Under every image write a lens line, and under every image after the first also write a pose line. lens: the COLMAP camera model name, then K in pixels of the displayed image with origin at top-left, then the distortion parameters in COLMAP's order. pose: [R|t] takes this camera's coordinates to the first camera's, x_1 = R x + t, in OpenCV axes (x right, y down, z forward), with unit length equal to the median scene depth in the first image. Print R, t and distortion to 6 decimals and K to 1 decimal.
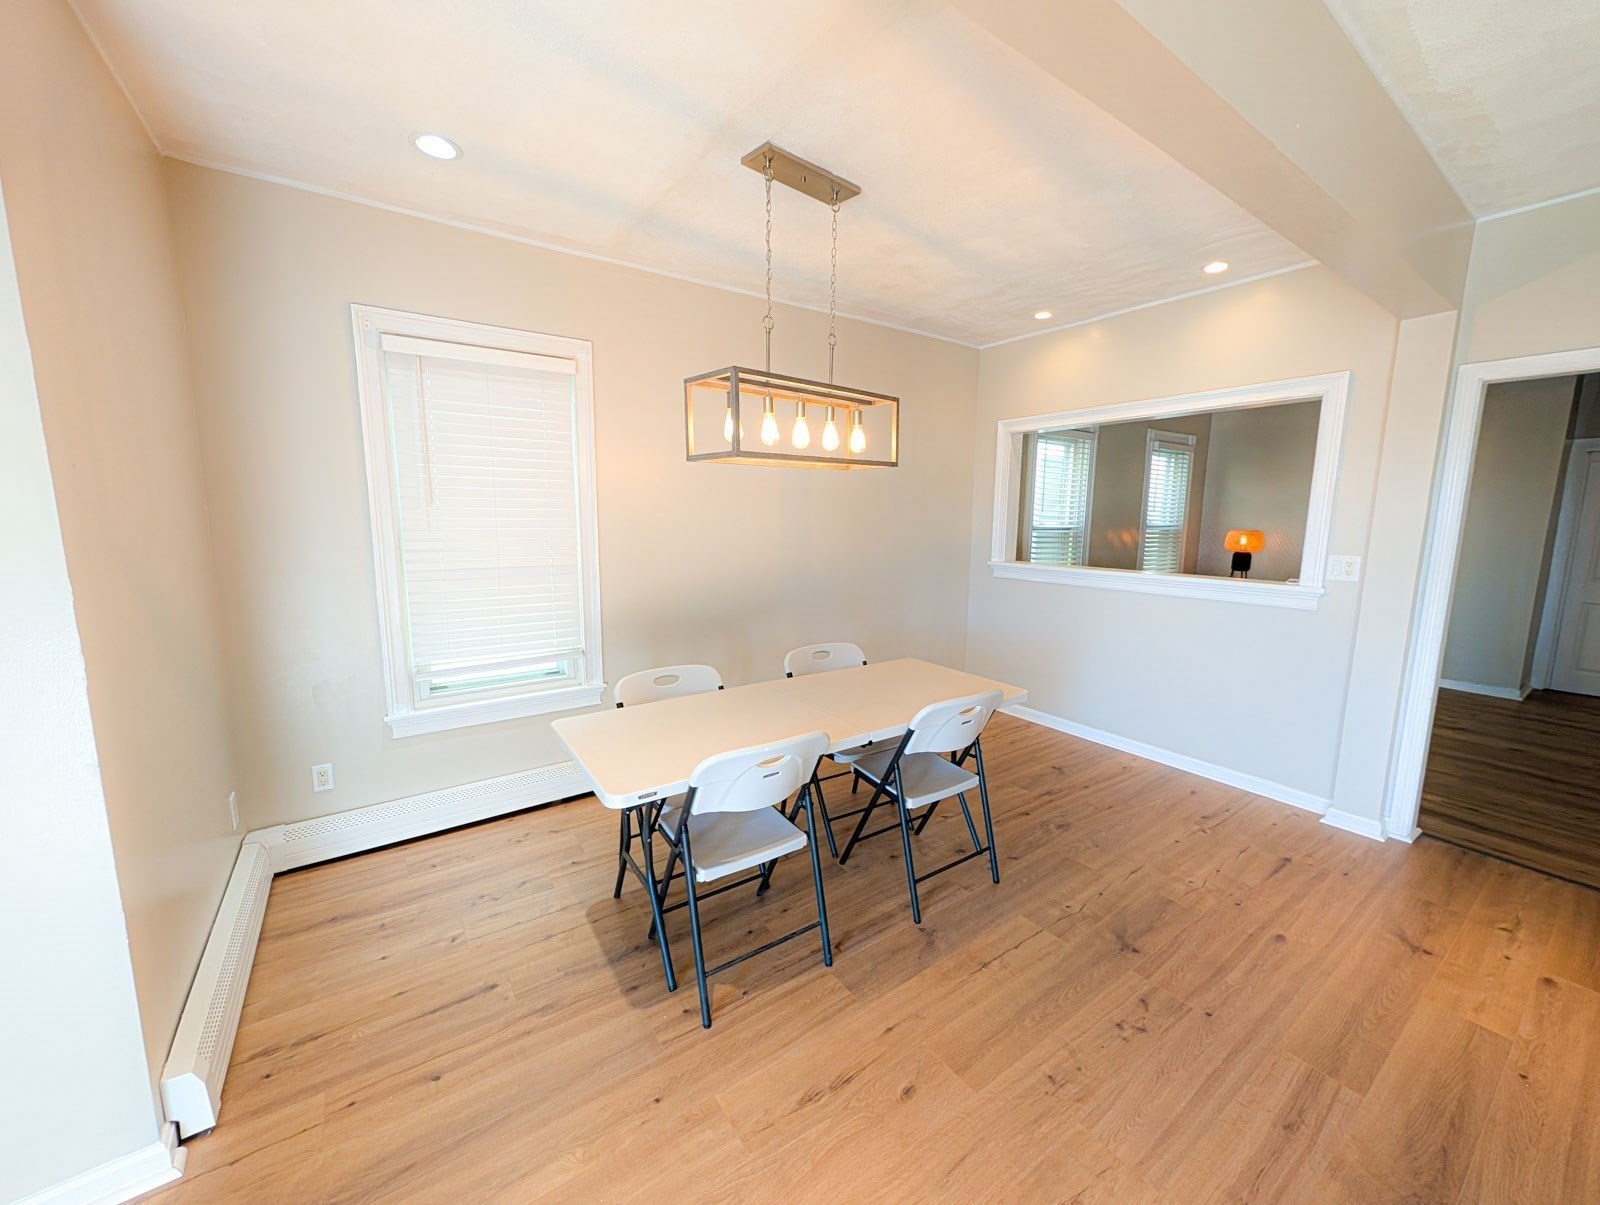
lens RADIAL K [[617.3, 0, 797.7], [0, 617.3, 605.0], [0, 0, 1]] dist [0.000027, 0.000108]
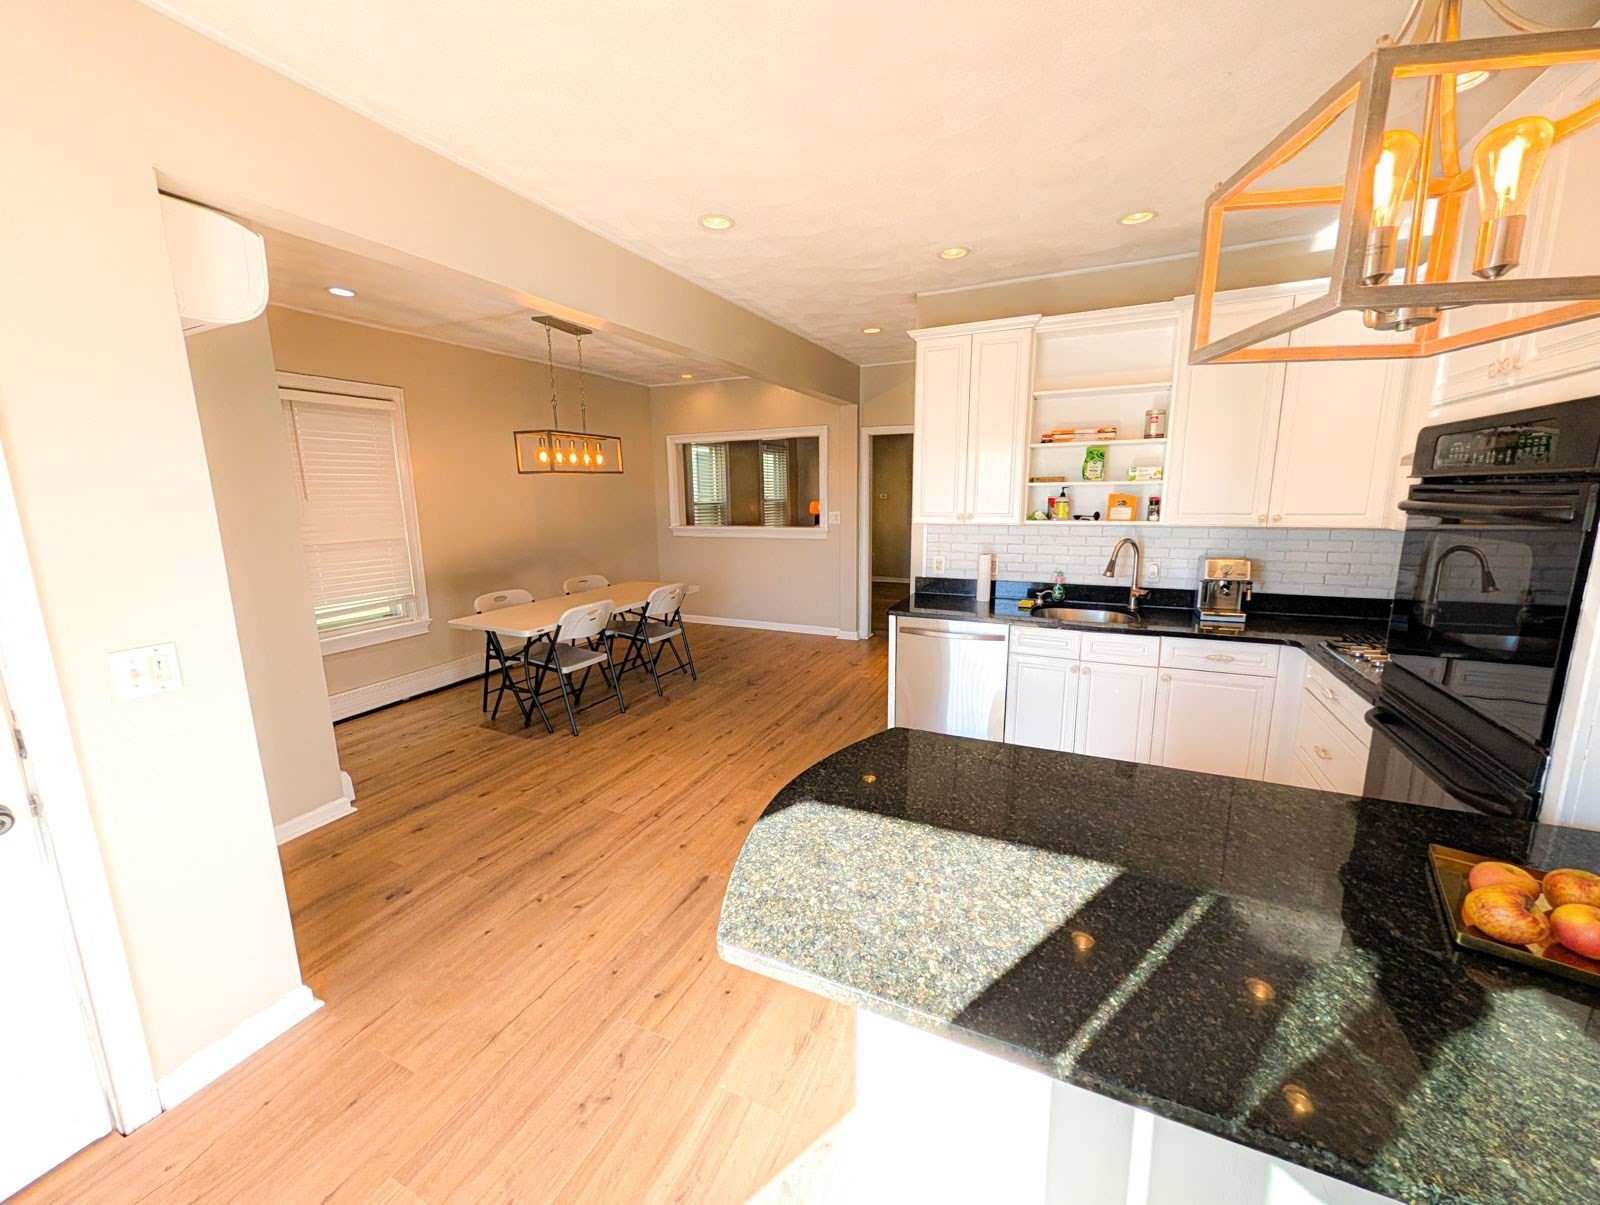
lens RADIAL K [[619.3, 0, 797.3], [0, 619.3, 605.0], [0, 0, 1]] dist [0.000966, 0.000427]
pose [[0.866630, -0.110279, 0.486612, -0.320080], [0.093394, 0.993885, 0.058911, 0.107996], [-0.490133, -0.005607, 0.871630, -0.859565]]
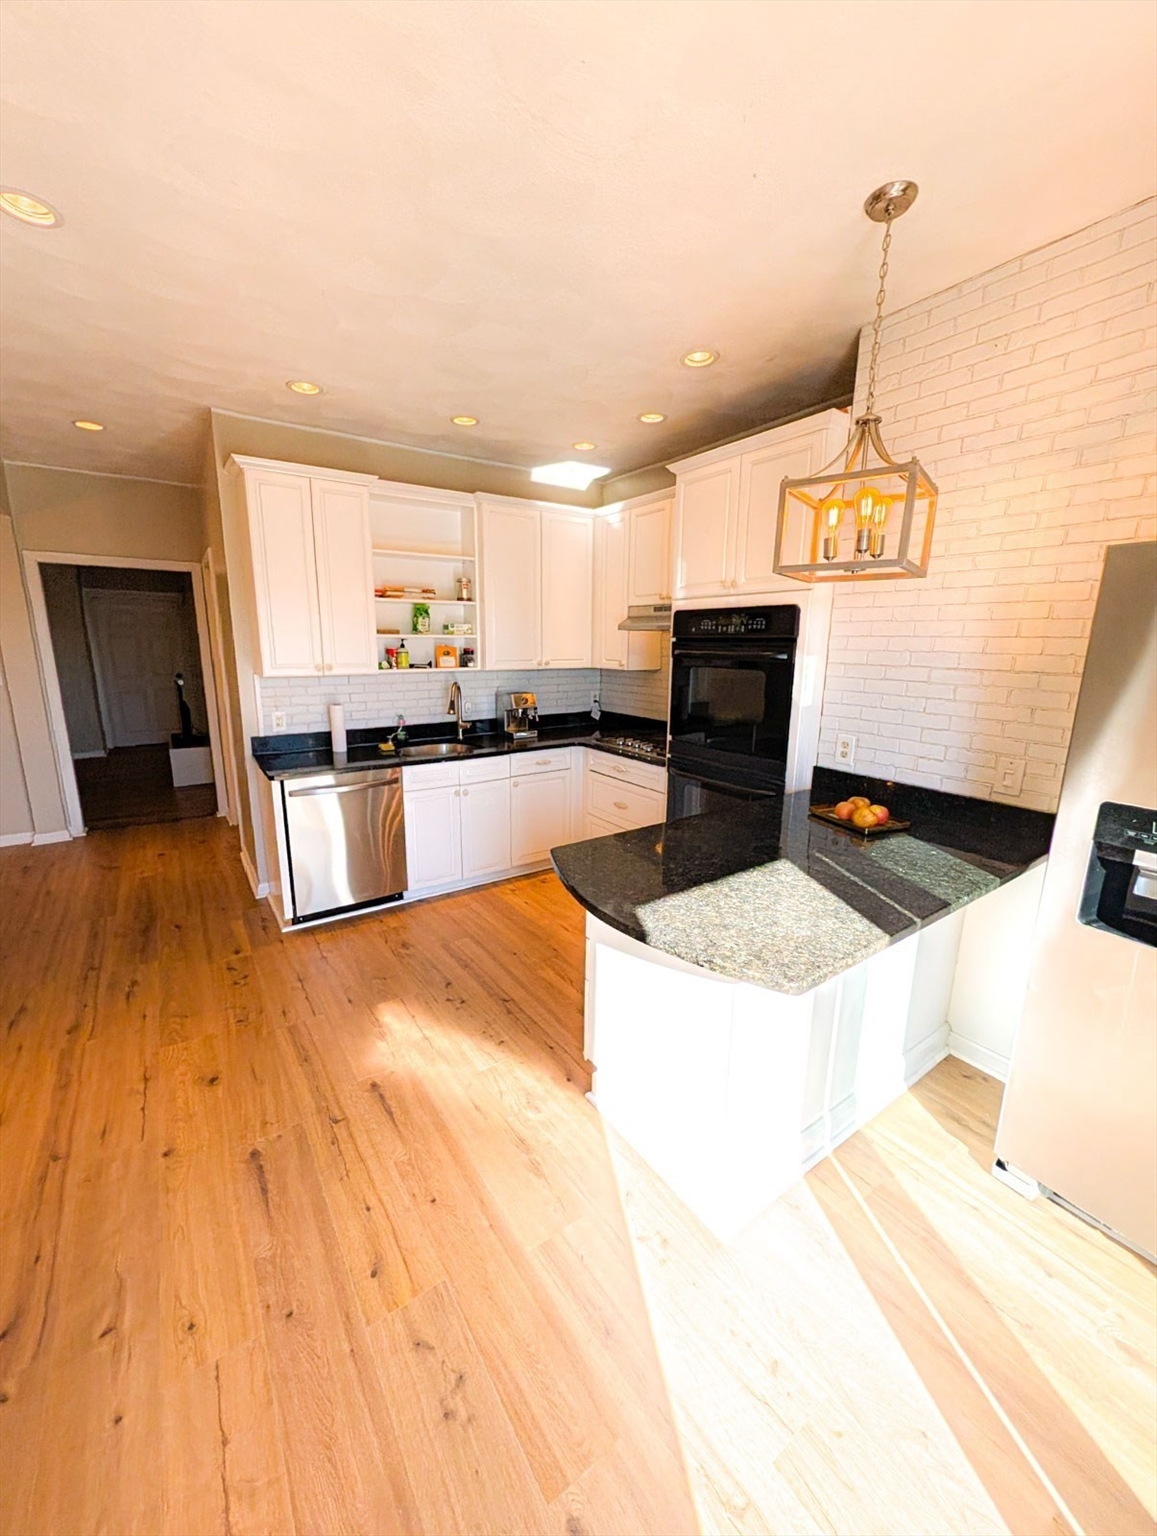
lens RADIAL K [[594.6, 0, 576.3], [0, 594.6, 770.5], [0, 0, 1]] dist [0.000966, 0.000427]
pose [[0.000164, -0.223099, 0.974796, -0.589058], [0.141801, 0.964951, 0.220822, 0.042768], [-0.989895, 0.138191, 0.031794, -0.432061]]
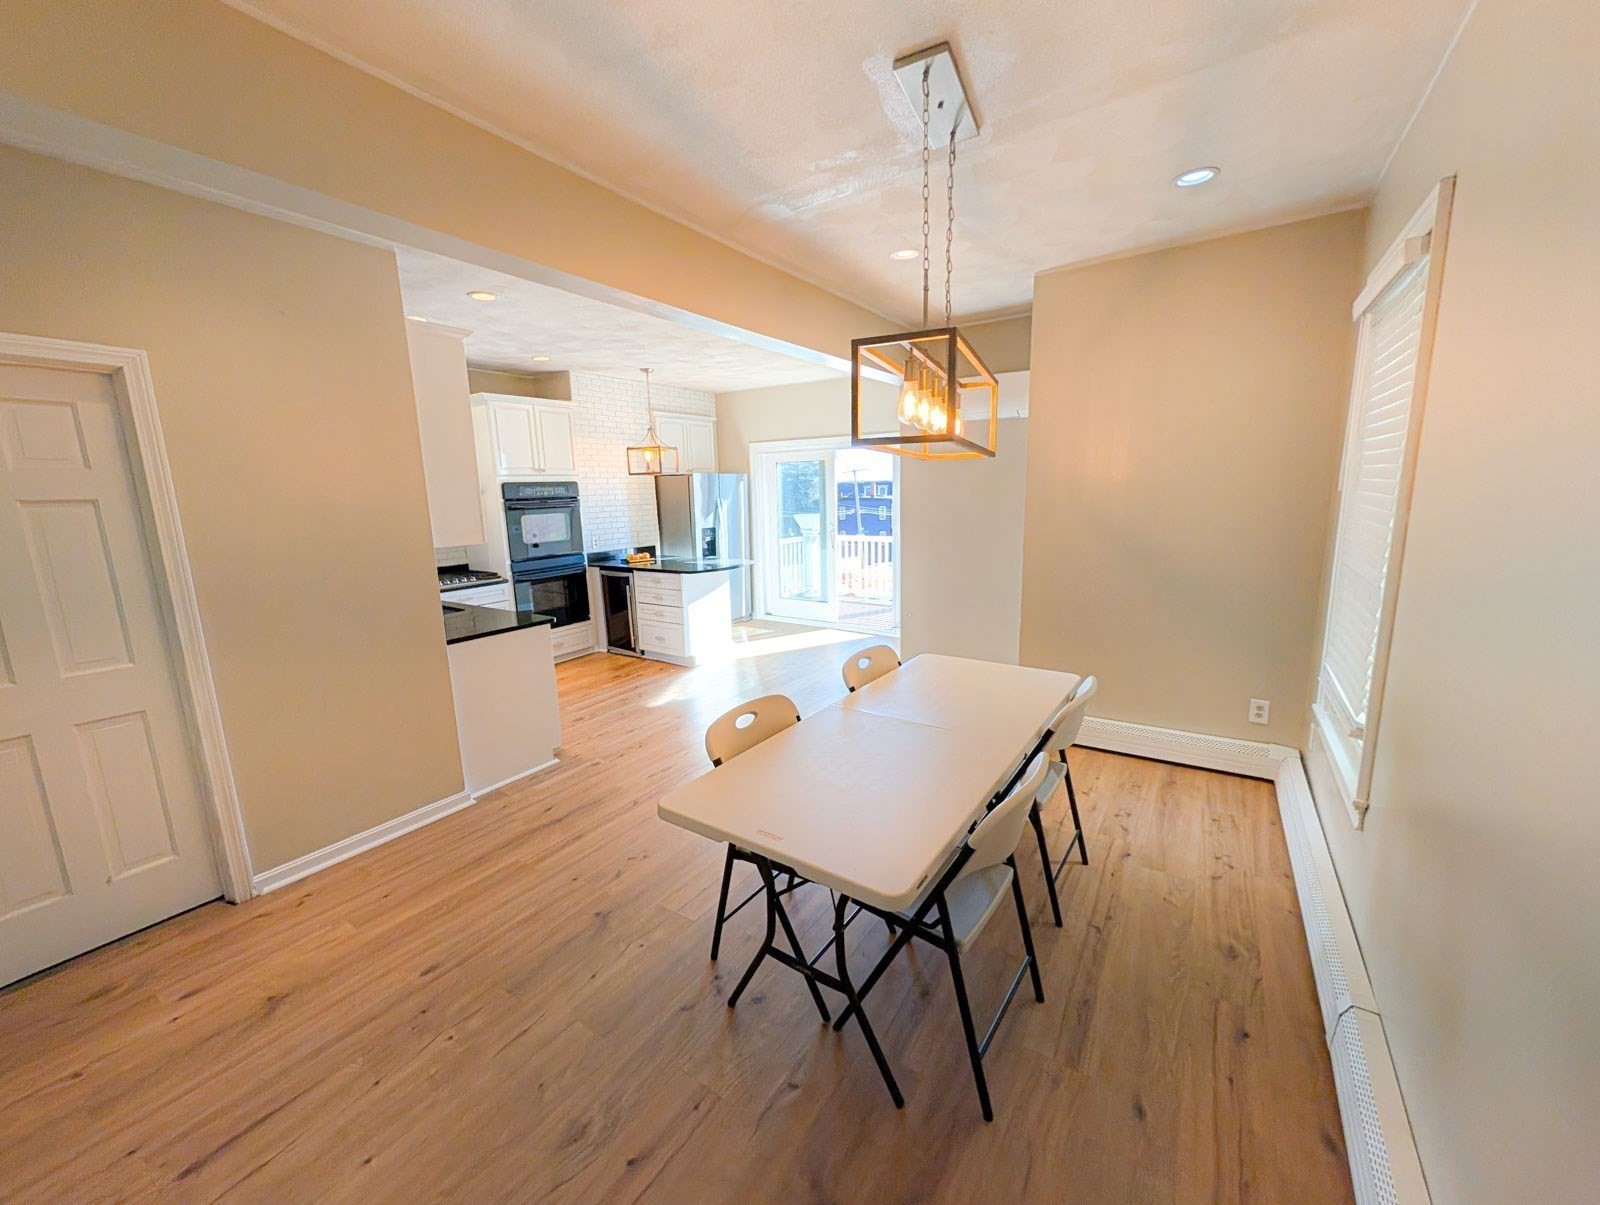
lens RADIAL K [[617.3, 0, 797.7], [0, 617.3, 605.0], [0, 0, 1]] dist [0.000027, 0.000108]
pose [[-0.932471, 0.091193, -0.349545, 0.424320], [-0.026314, 0.947896, 0.317493, -0.243790], [0.360285, 0.305251, -0.881485, 1.485093]]
